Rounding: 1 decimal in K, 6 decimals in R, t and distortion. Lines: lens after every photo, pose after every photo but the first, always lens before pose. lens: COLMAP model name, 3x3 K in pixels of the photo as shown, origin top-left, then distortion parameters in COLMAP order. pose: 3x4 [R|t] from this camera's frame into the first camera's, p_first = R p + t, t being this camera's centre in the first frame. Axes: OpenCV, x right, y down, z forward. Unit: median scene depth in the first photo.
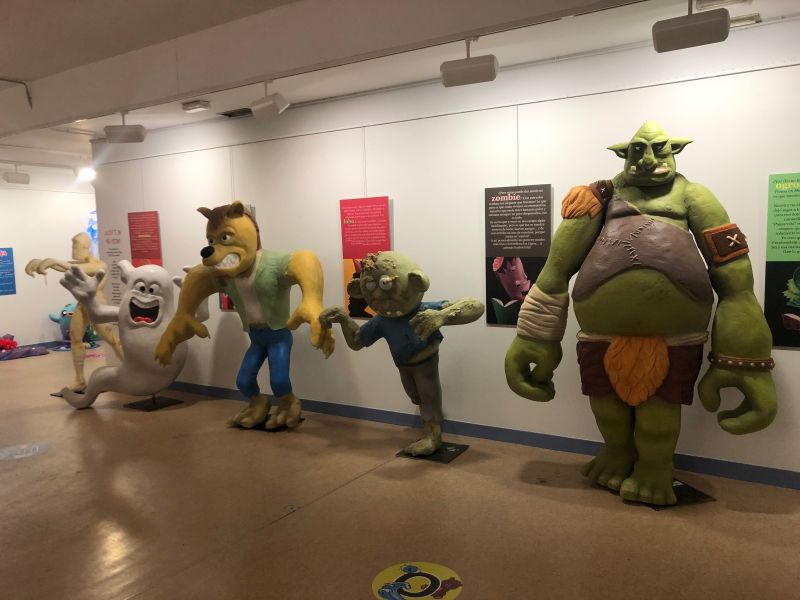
lens RADIAL K [[669.9, 0, 400.0], [0, 669.9, 300.0], [0, 0, 1]] dist [0.012760, 0.015866]
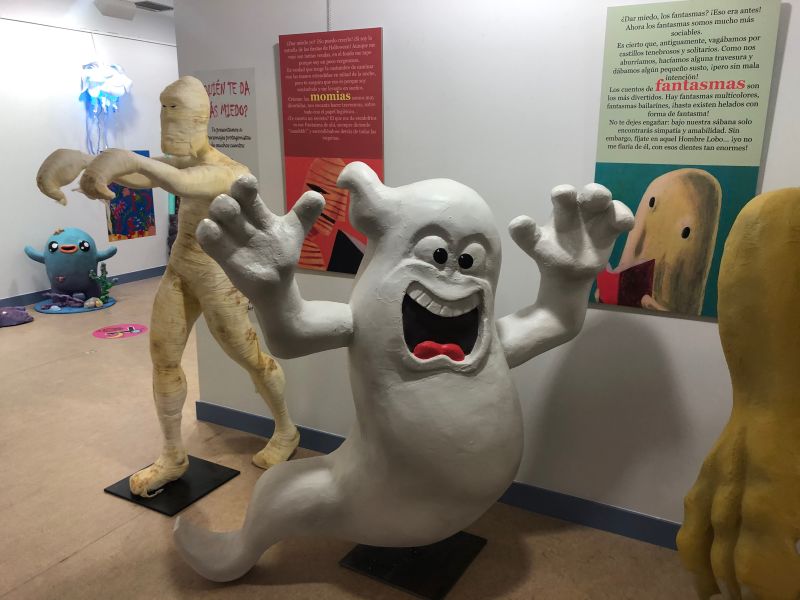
lens RADIAL K [[669.9, 0, 400.0], [0, 669.9, 300.0], [0, 0, 1]] dist [0.012760, 0.015866]
pose [[0.995905, 0.010317, 0.089821, -0.430327], [-0.023493, 0.988872, 0.146901, -0.042390], [-0.087306, -0.148409, 0.985065, 0.681964]]
